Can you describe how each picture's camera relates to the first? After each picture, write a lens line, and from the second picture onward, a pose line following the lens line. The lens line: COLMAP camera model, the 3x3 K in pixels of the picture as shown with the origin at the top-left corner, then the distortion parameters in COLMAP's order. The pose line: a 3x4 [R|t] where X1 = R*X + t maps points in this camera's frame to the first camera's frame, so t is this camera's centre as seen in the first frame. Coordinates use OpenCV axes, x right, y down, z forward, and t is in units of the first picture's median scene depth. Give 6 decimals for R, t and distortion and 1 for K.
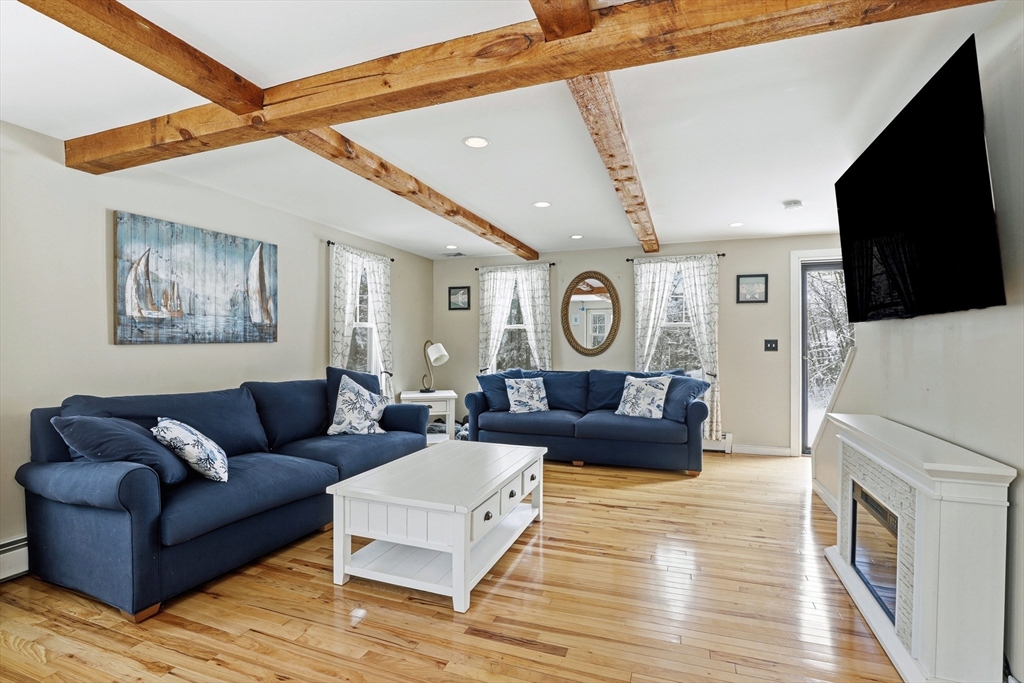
lens RADIAL K [[479.0, 0, 534.3], [0, 479.0, 347.2], [0, 0, 1]] dist [-0.025632, -0.000129]
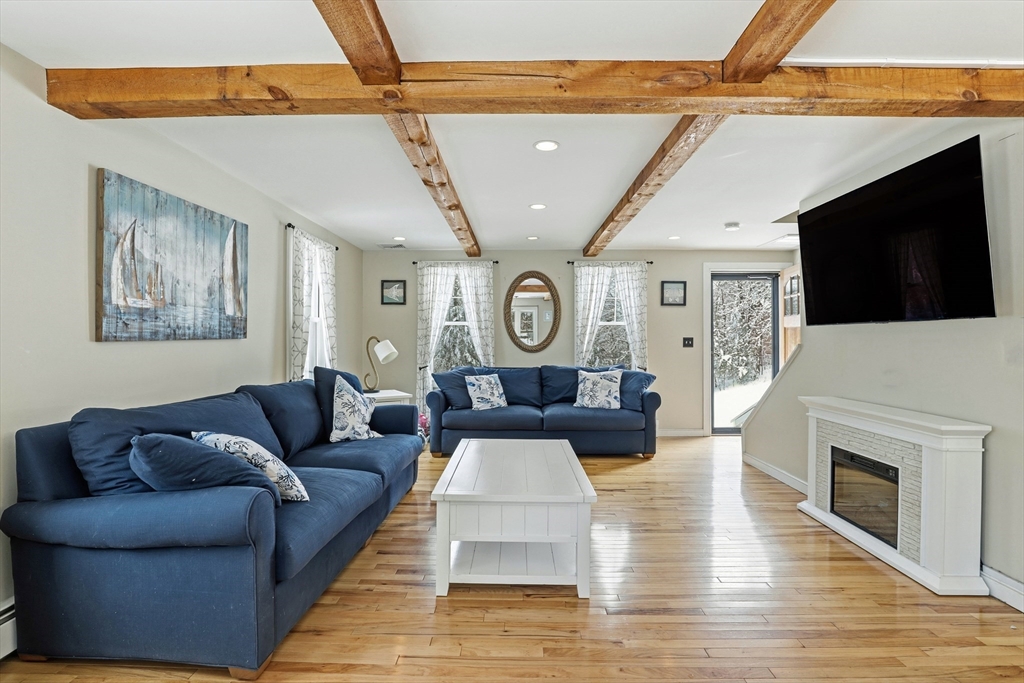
lens RADIAL K [[479.0, 0, 532.3], [0, 479.0, 341.1], [0, 0, 1]] dist [-0.025632, -0.000129]
pose [[0.943700, 0.001486, 0.330799, -0.405801], [0.000220, 0.999987, -0.005121, -0.001721], [-0.330802, 0.004905, 0.943687, 0.031739]]
